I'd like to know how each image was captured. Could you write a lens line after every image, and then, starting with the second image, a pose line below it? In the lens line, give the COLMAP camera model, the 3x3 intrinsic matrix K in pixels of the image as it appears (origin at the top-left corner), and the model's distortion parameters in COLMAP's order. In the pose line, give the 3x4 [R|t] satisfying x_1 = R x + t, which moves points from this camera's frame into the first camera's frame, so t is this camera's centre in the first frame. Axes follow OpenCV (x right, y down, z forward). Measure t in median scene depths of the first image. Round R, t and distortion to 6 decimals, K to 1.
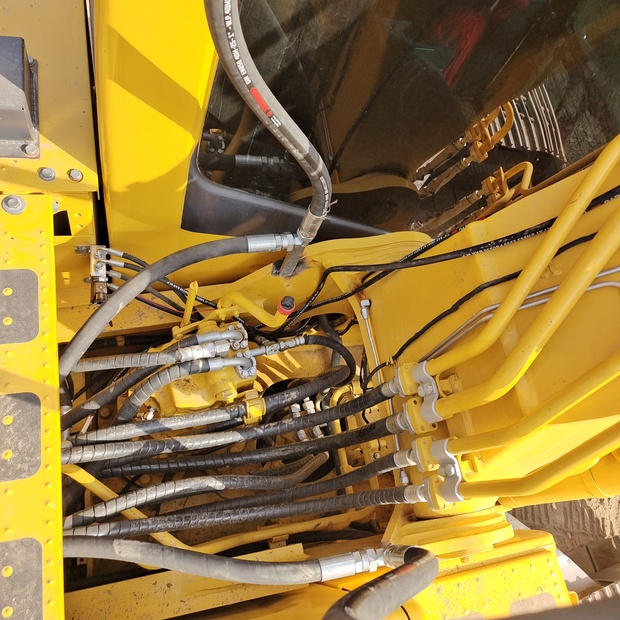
lens RADIAL K [[562.4, 0, 310.0], [0, 562.4, 310.0], [0, 0, 1]] dist [0.010310, -0.003460]
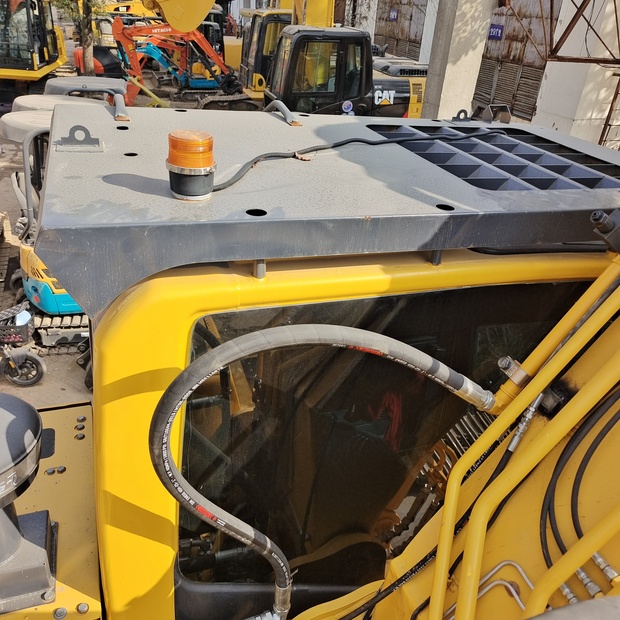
lens RADIAL K [[571.2, 0, 311.5], [0, 571.2, 304.0], [0, 0, 1]] dist [0.034524, 0.026221]
pose [[0.967893, -0.247220, 0.045450, 0.183886], [0.225294, 0.773027, -0.593019, 0.121074], [0.111472, 0.584219, 0.803905, -0.378532]]
